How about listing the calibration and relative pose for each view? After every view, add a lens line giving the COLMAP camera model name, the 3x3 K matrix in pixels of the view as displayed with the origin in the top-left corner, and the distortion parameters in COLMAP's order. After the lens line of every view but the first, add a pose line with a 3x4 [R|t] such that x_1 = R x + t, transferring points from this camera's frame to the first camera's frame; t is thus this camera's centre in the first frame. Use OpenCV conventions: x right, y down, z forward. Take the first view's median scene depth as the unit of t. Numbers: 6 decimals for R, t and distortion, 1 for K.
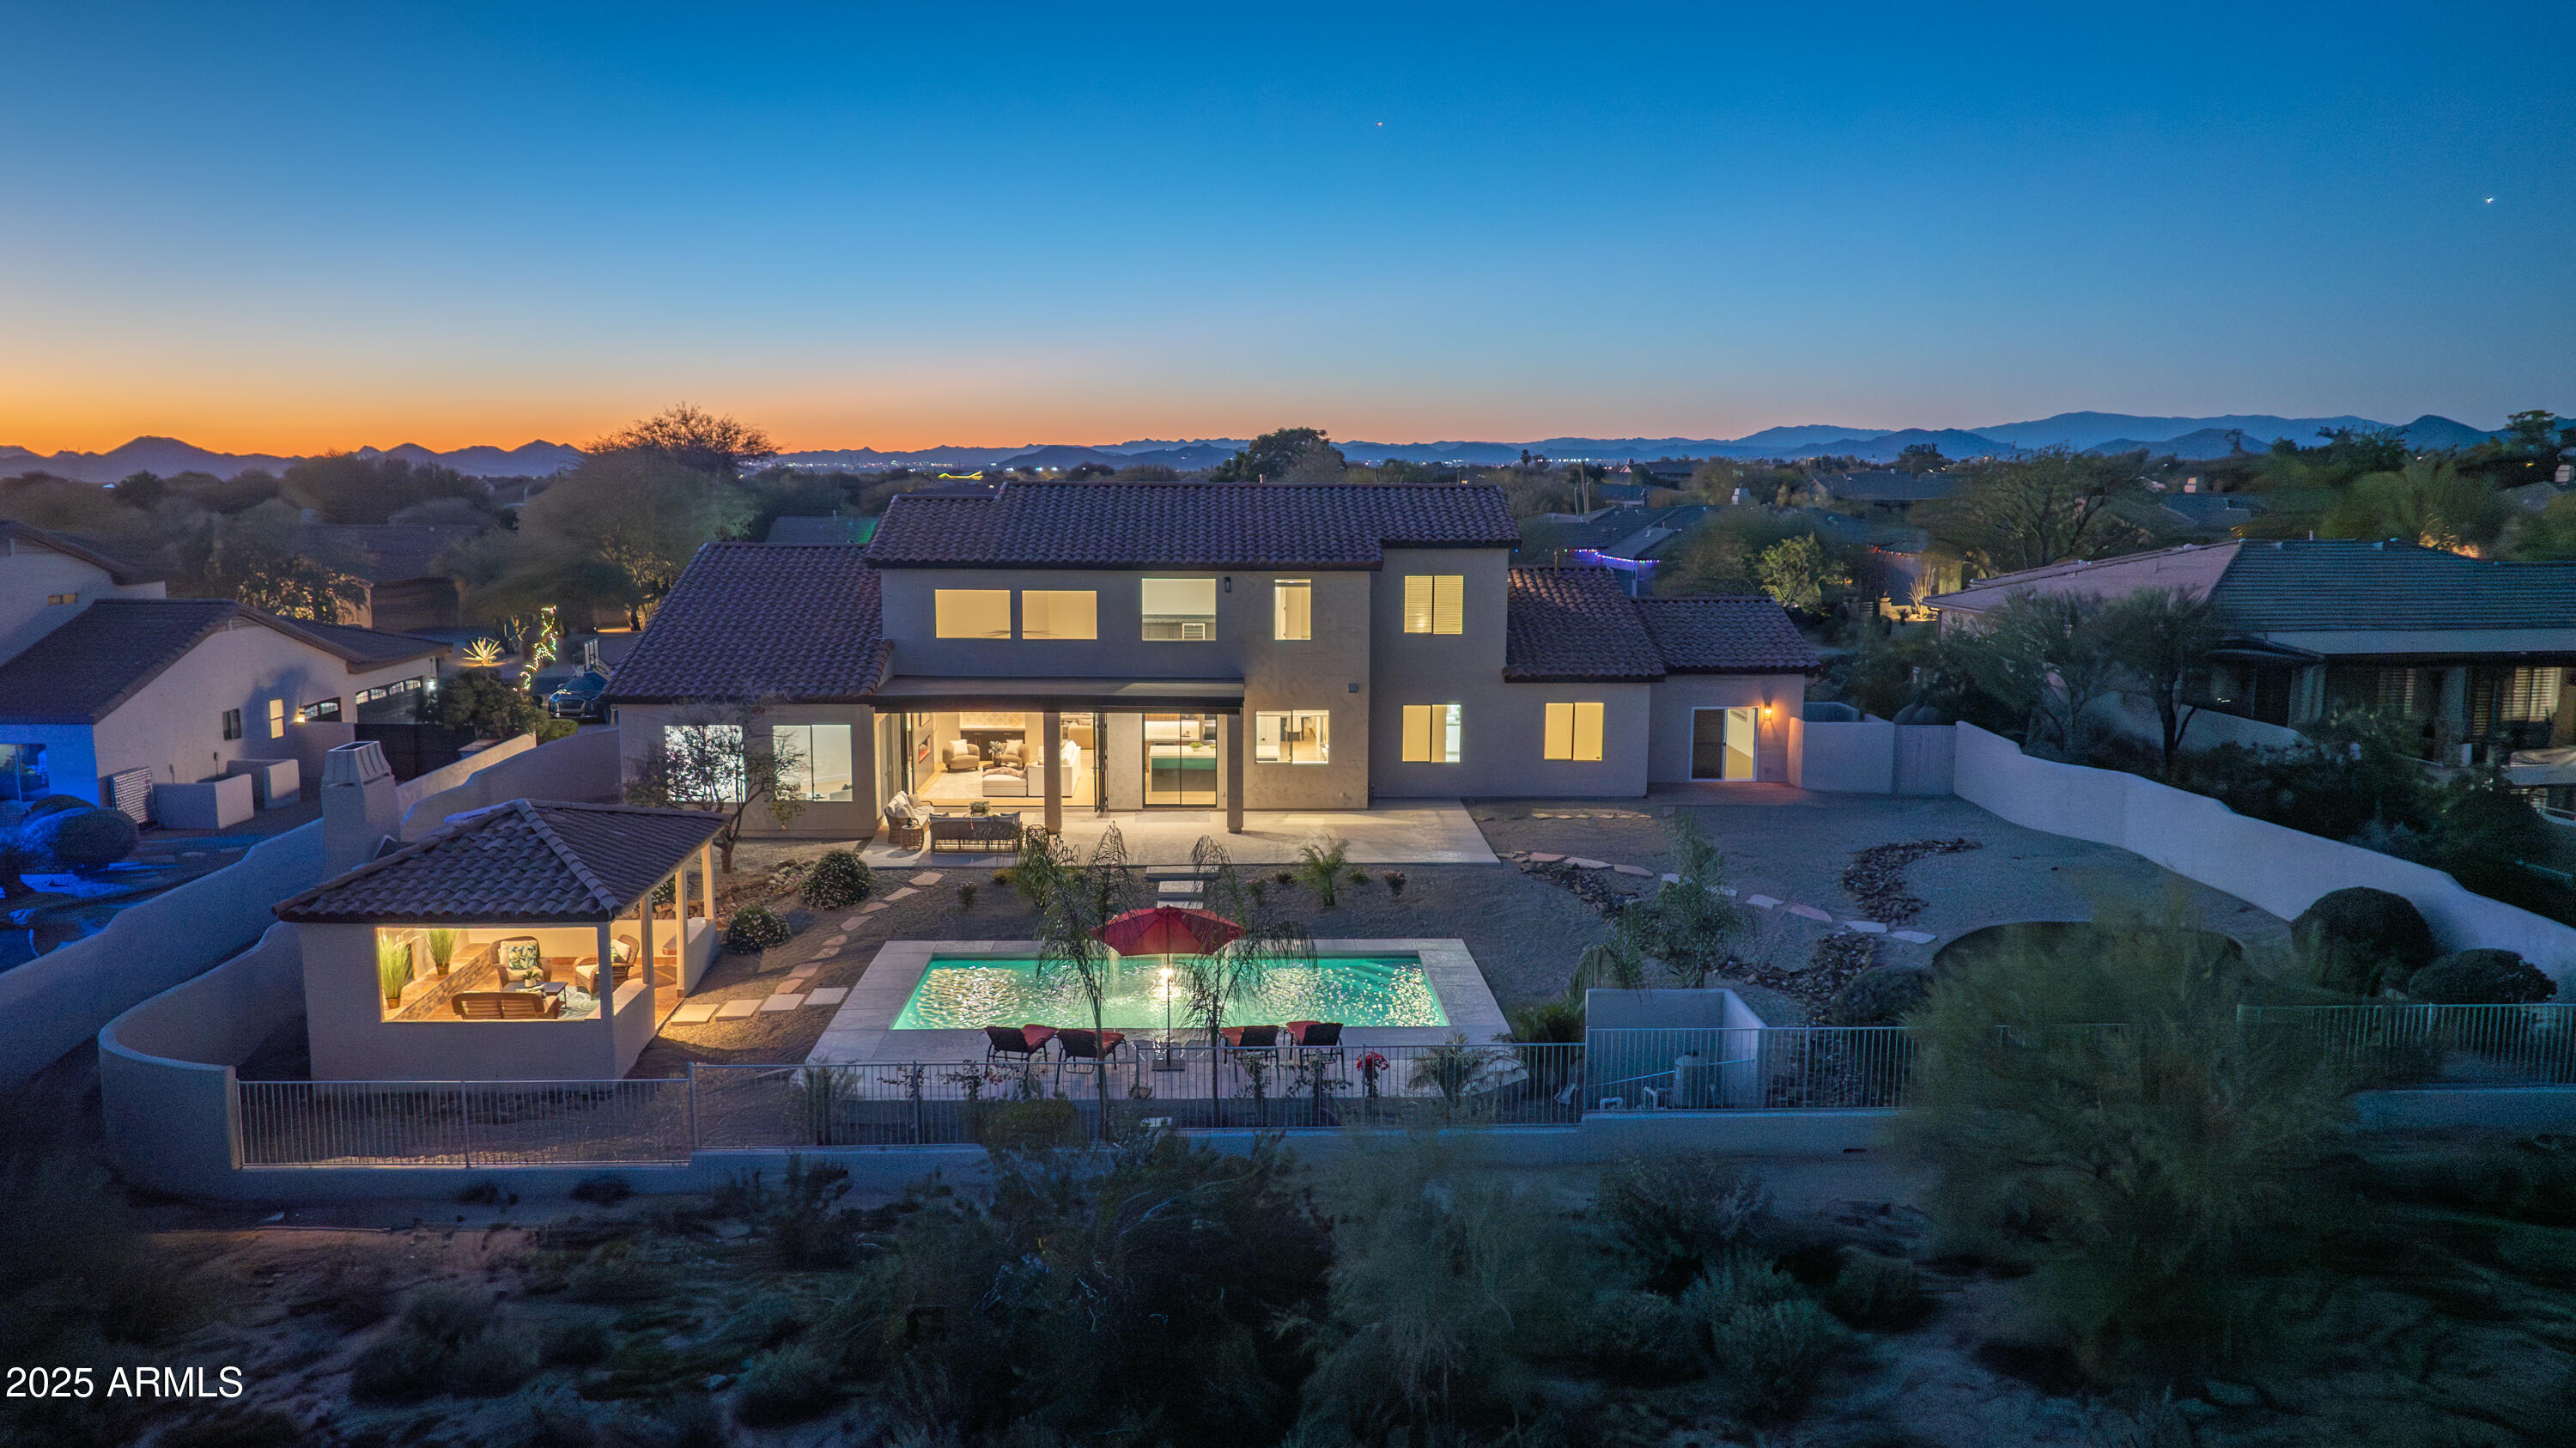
lens RADIAL K [[1713.1, 0, 1285.1], [0, 1713.1, 758.2], [0, 0, 1]] dist [-0.025233, 0.026320]
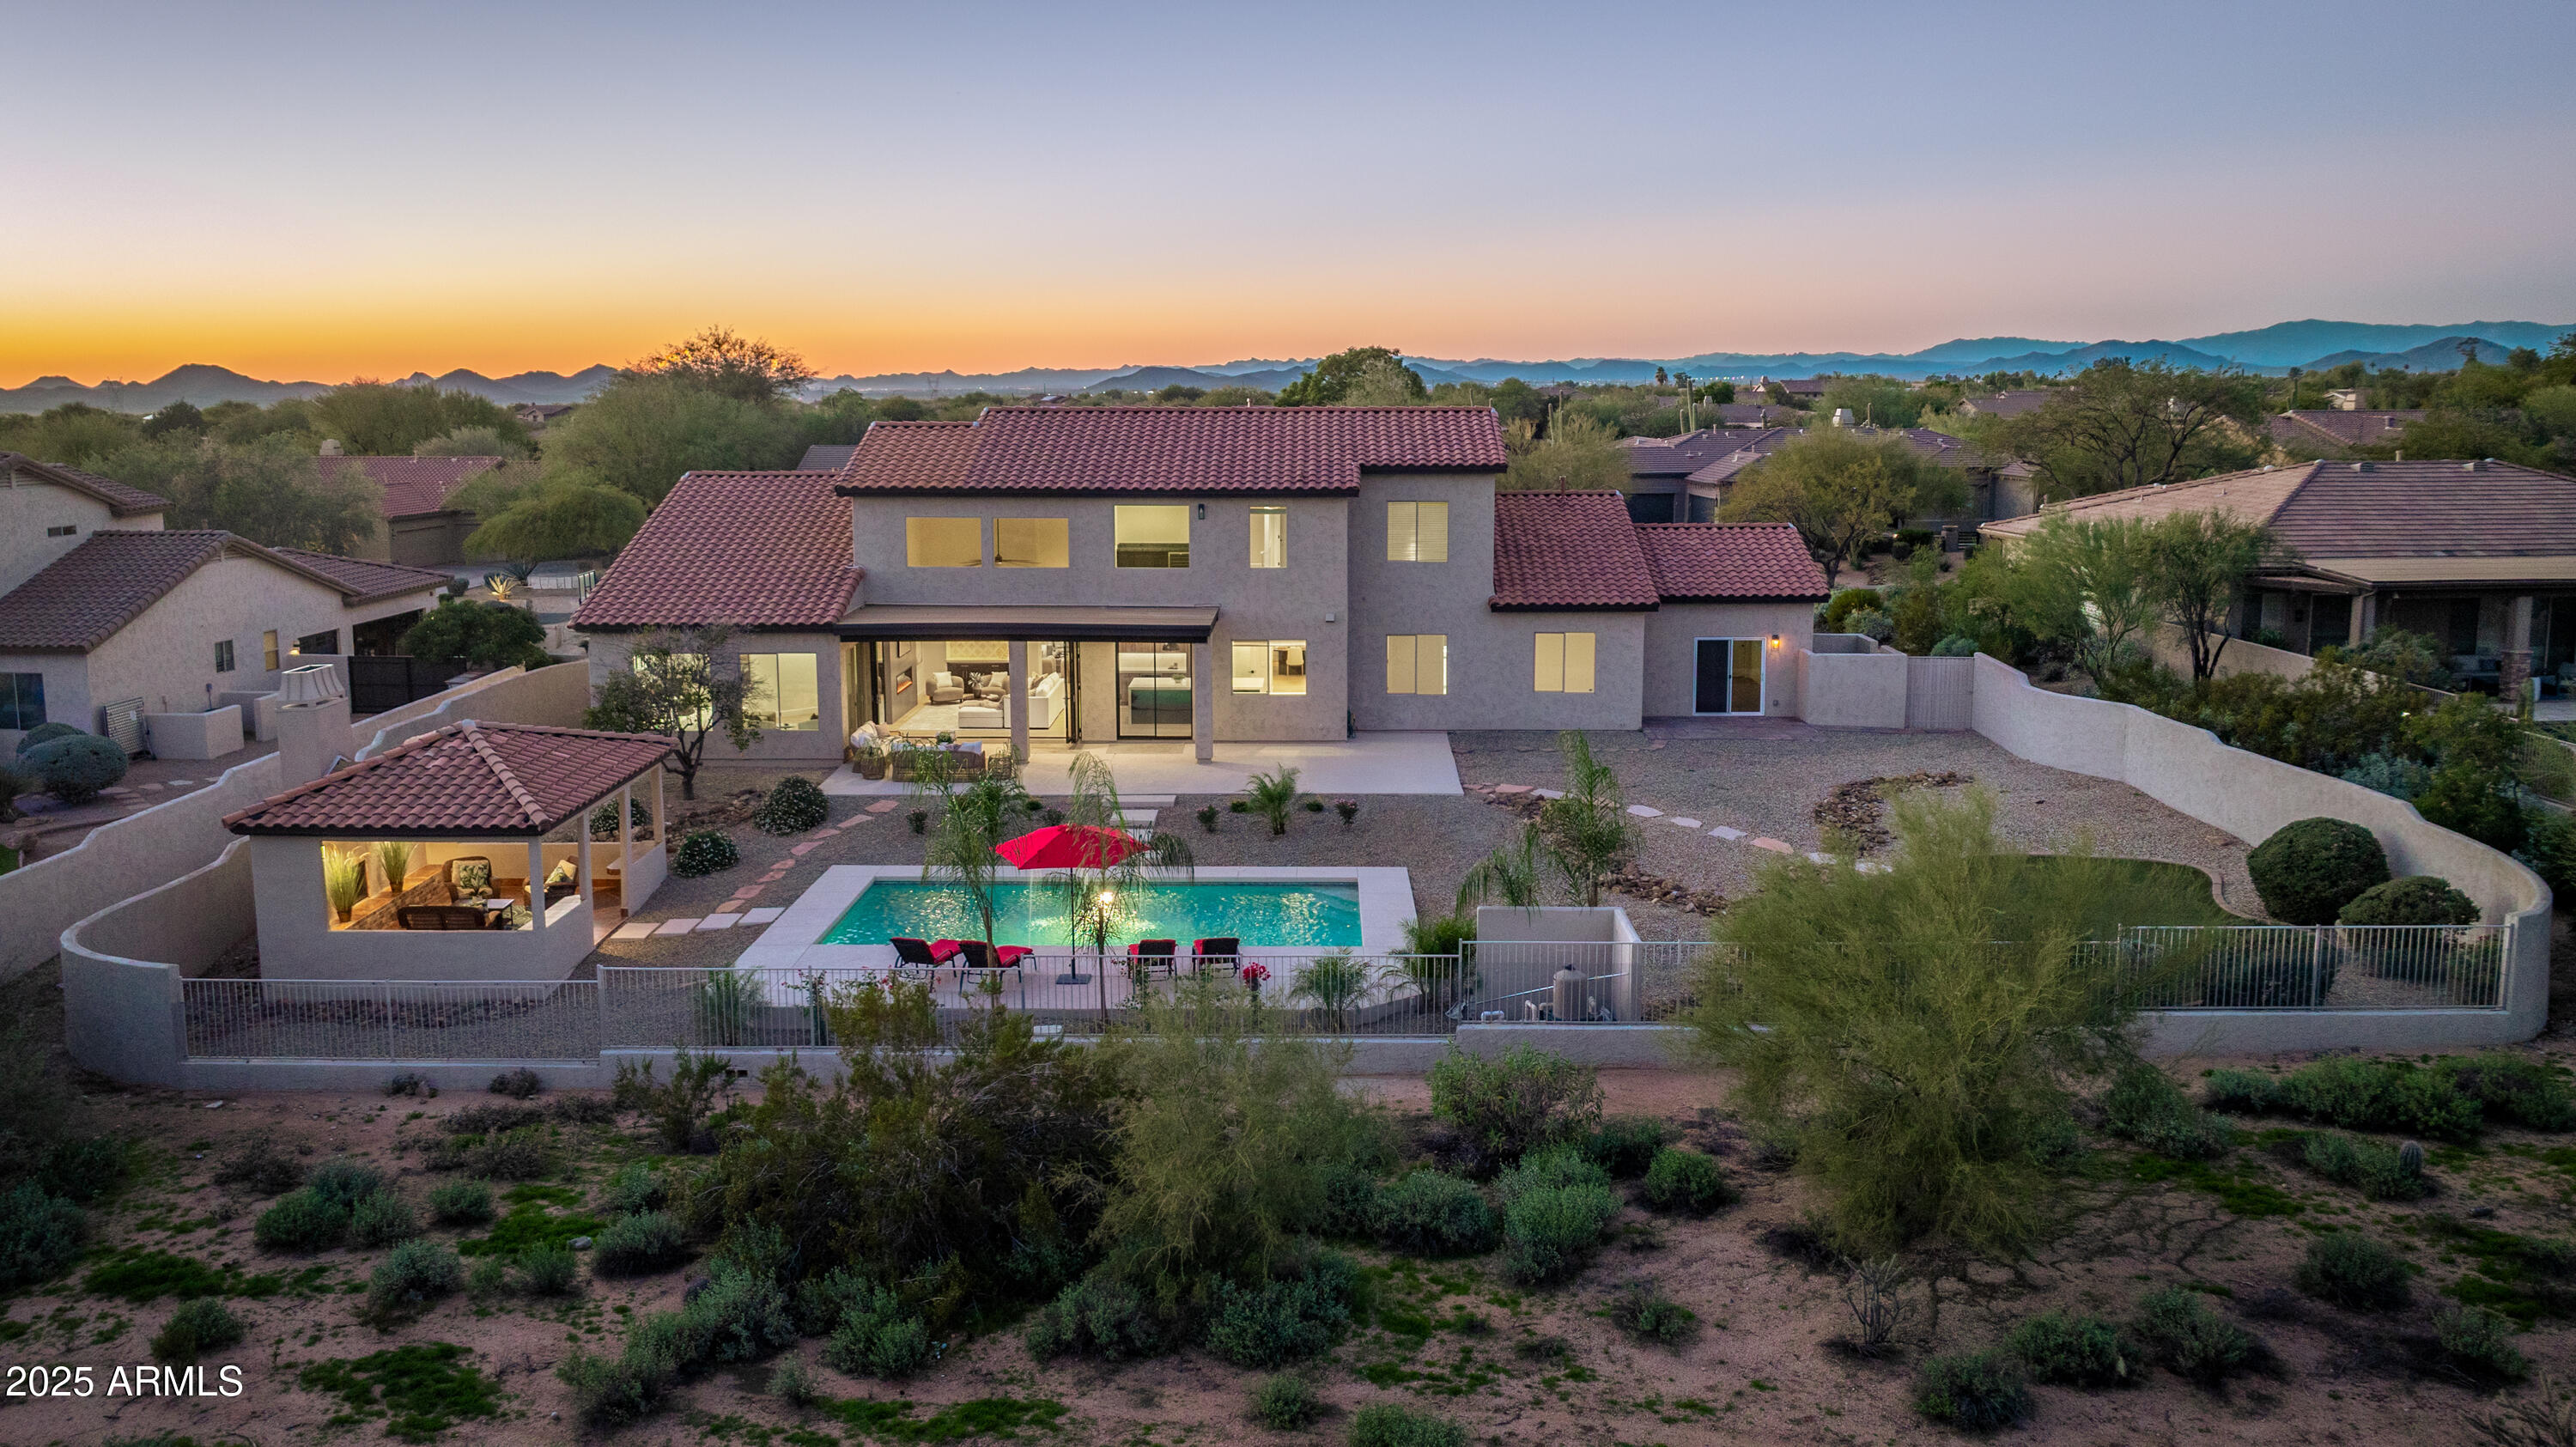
lens RADIAL K [[1867.2, 0, 1288.0], [0, 1867.2, 723.5], [0, 0, 1]] dist [-0.011441, -0.001859]
pose [[0.998519, 0.002464, -0.054357, 0.092059], [-0.001985, 0.999959, 0.008874, 0.012747], [0.054376, -0.008753, 0.998482, -0.080288]]
